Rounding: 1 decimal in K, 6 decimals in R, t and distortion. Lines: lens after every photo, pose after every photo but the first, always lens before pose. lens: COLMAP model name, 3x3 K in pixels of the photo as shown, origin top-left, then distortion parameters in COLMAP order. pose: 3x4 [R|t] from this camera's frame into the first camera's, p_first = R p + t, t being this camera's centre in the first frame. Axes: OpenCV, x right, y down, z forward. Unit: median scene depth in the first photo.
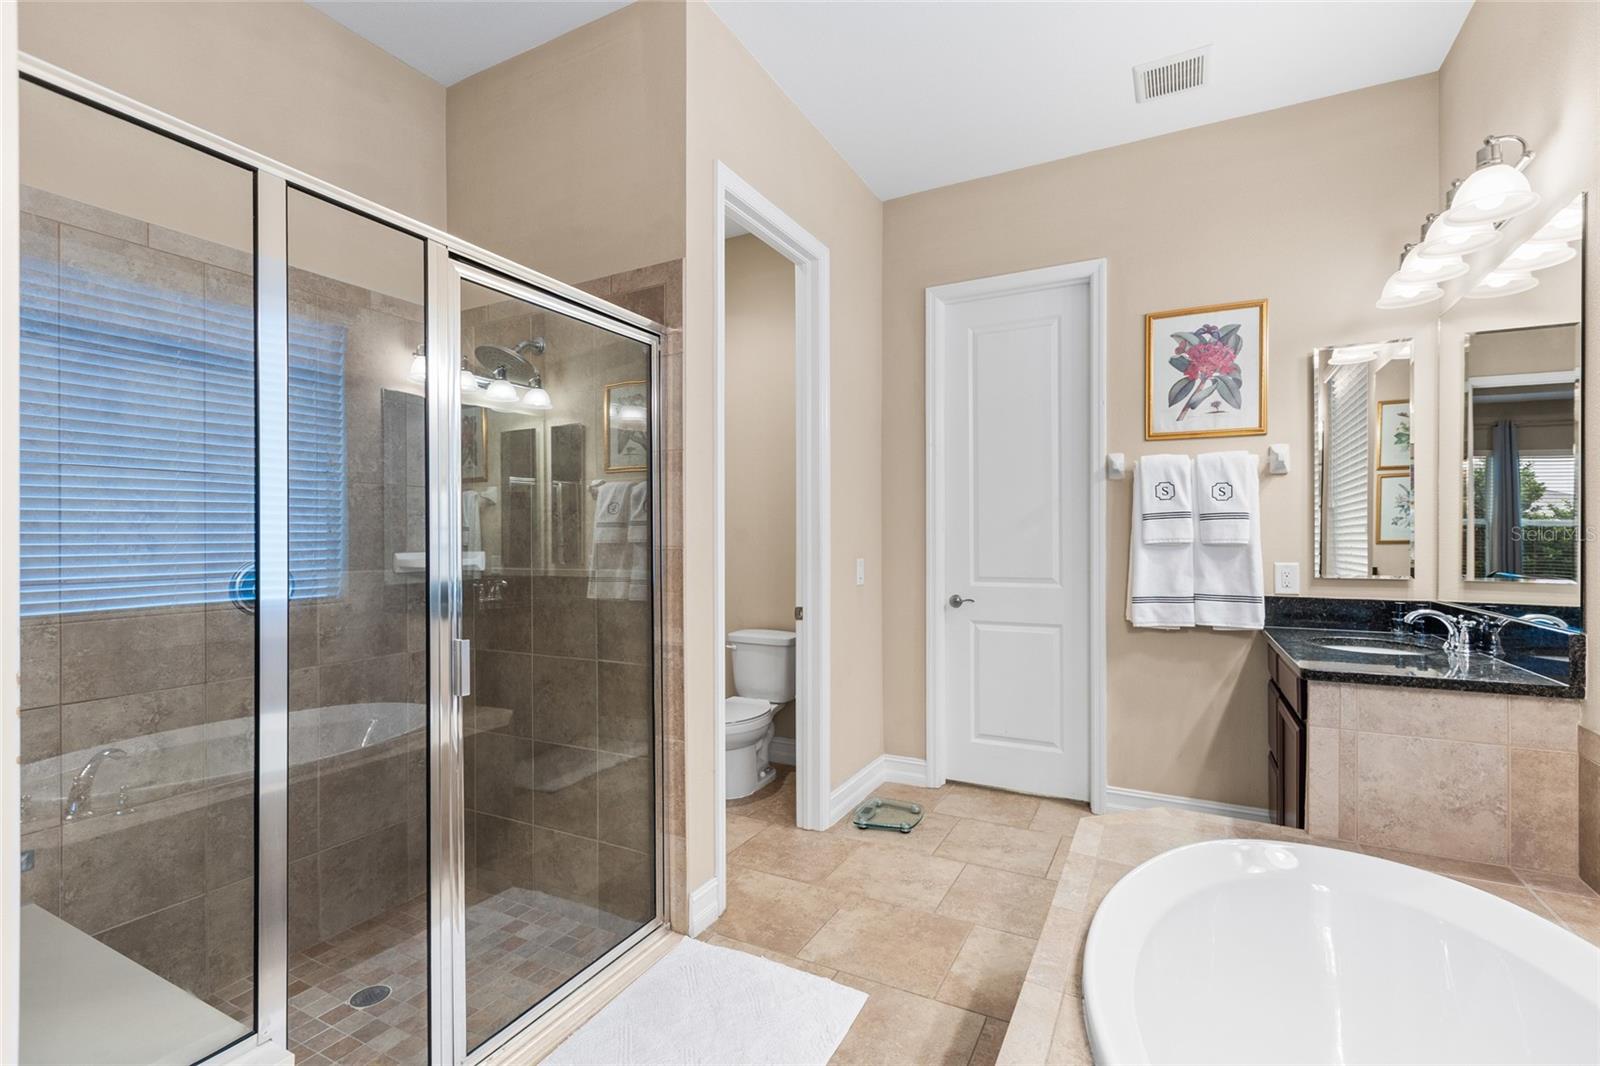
lens RADIAL K [[721.3, 0, 802.1], [0, 721.3, 533.5], [0, 0, 1]] dist [0.003700, -0.001441]
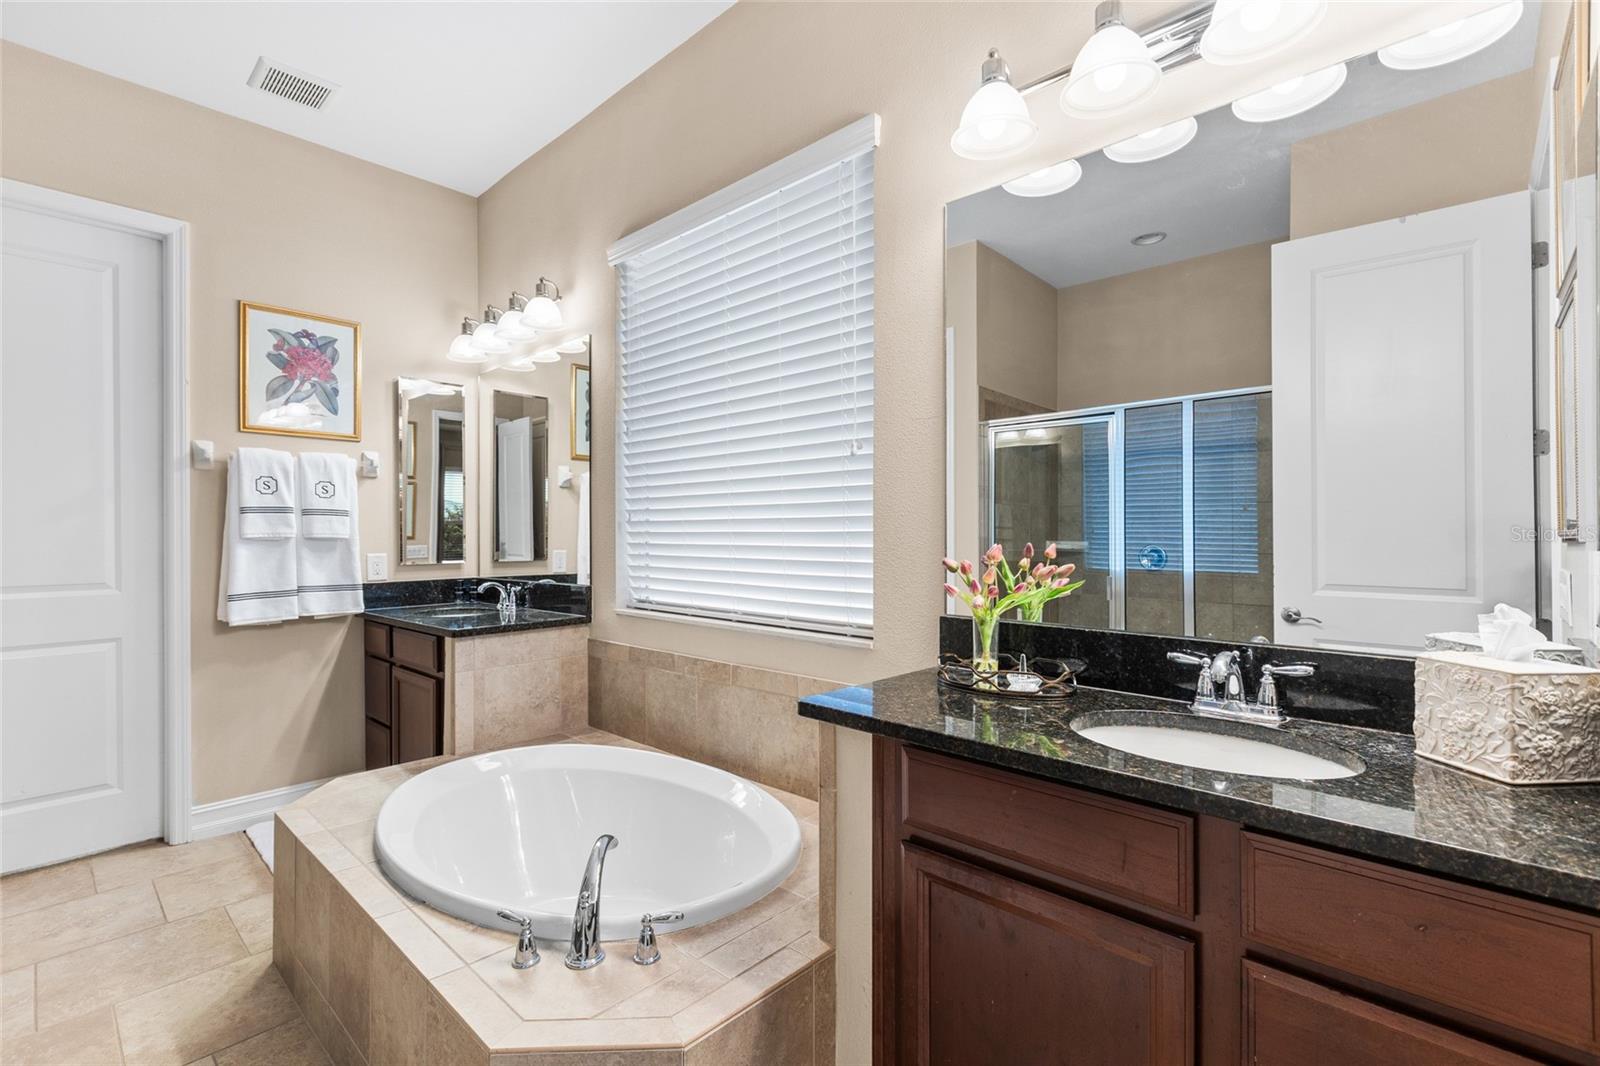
lens RADIAL K [[721.3, 0, 818.8], [0, 721.3, 519.4], [0, 0, 1]] dist [0.003700, -0.001441]
pose [[0.248169, 0.017360, 0.968561, -0.275802], [-0.000252, 0.999841, -0.017857, 0.005562], [-0.968717, 0.004188, 0.248134, 0.016802]]
